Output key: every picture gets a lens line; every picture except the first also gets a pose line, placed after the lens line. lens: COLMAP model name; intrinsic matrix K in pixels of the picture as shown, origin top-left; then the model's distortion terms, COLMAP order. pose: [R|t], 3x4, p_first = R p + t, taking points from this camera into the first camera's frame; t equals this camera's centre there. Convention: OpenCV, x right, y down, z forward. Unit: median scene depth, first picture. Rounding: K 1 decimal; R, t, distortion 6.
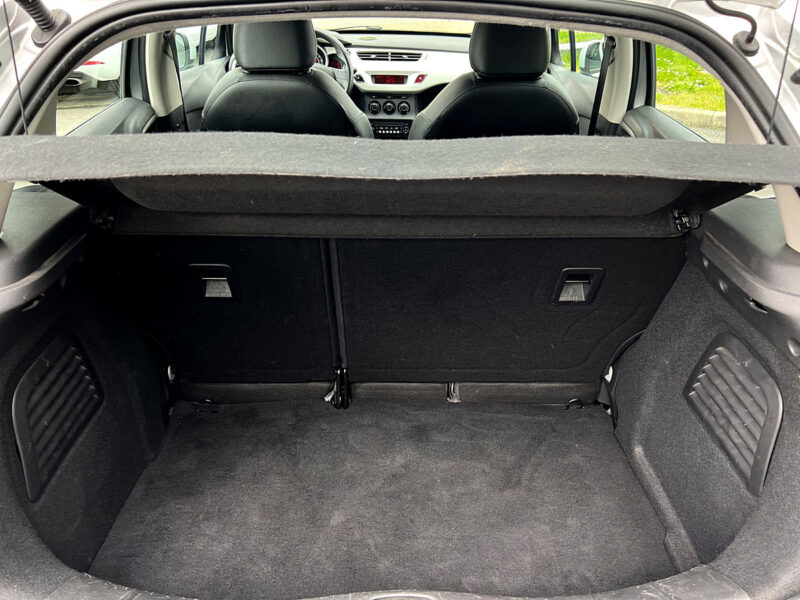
lens RADIAL K [[613.6, 0, 400.9], [0, 613.6, 307.4], [0, 0, 1]] dist [0.039173, -0.036356]
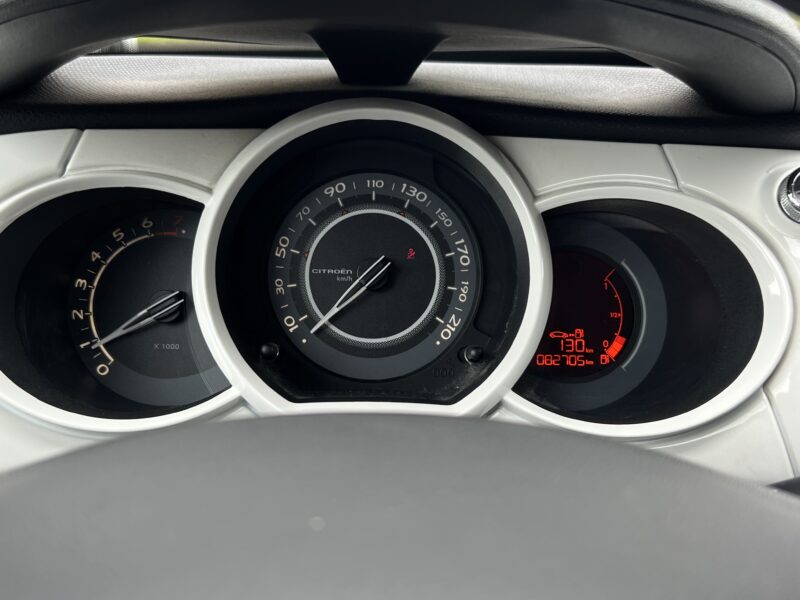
lens RADIAL K [[855.4, 0, 398.8], [0, 855.4, 303.8], [0, 0, 1]] dist [0.101622, 0.000000]
pose [[0.999899, 0.009323, 0.010723, -0.286330], [-0.006905, 0.978368, -0.206756, -0.728658], [-0.012419, 0.206661, 0.978334, 1.728372]]
